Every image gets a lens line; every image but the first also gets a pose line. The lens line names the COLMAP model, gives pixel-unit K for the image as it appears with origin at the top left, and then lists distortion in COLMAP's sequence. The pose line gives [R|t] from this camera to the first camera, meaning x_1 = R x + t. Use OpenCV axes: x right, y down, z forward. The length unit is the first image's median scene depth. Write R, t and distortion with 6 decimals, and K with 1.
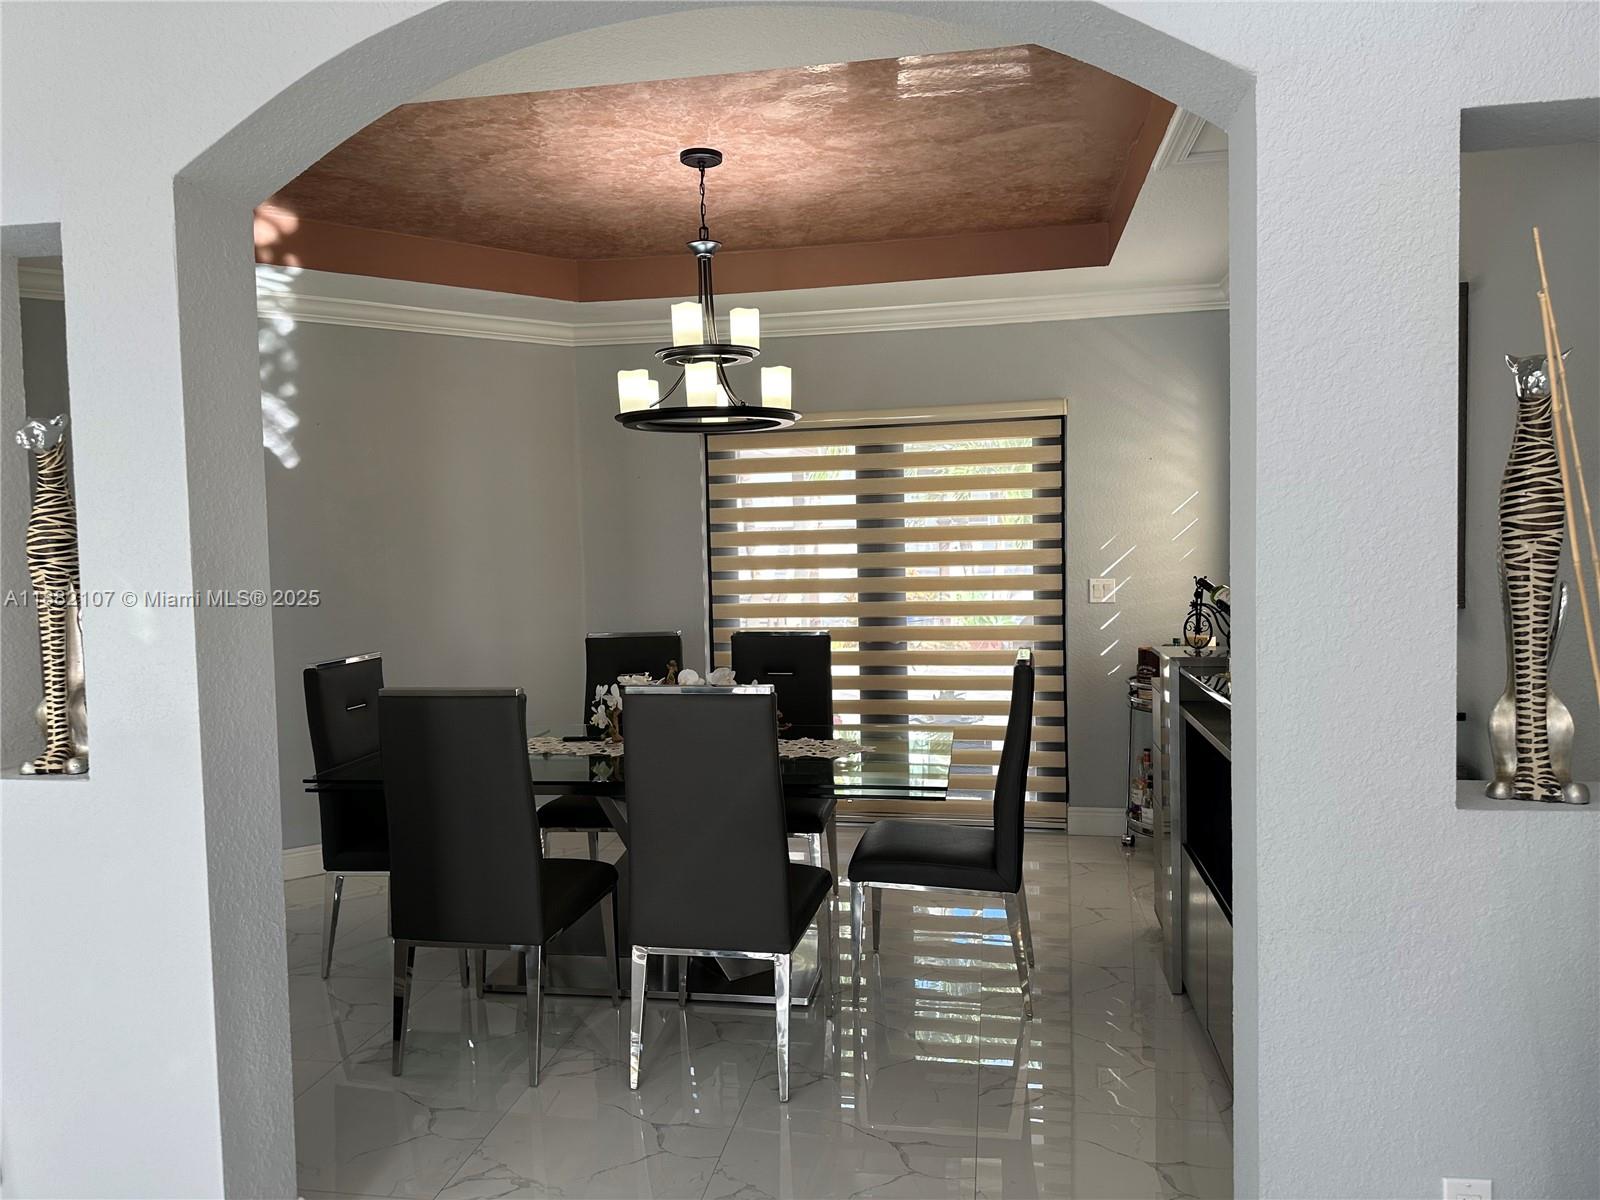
lens RADIAL K [[1133.1, 0, 800.0], [0, 1133.1, 600.0], [0, 0, 1]] dist [0.033030, 0.000762]
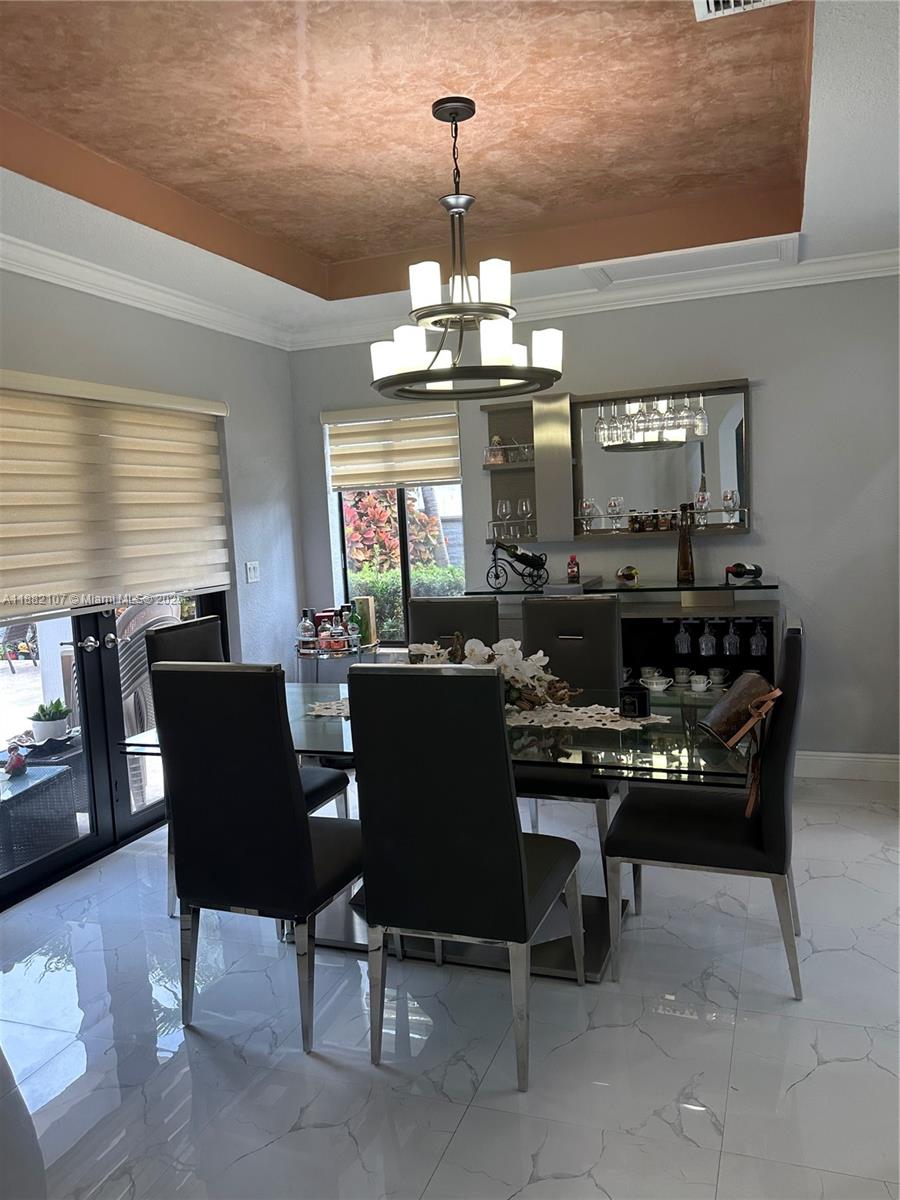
lens RADIAL K [[908.6, 0, 450.0], [0, 908.6, 600.0], [0, 0, 1]] dist [0.005560, -0.002131]
pose [[0.189928, -0.079760, 0.978553, -0.832764], [0.093735, 0.993615, 0.062795, -0.023813], [-0.977313, 0.079798, 0.196192, 0.845073]]
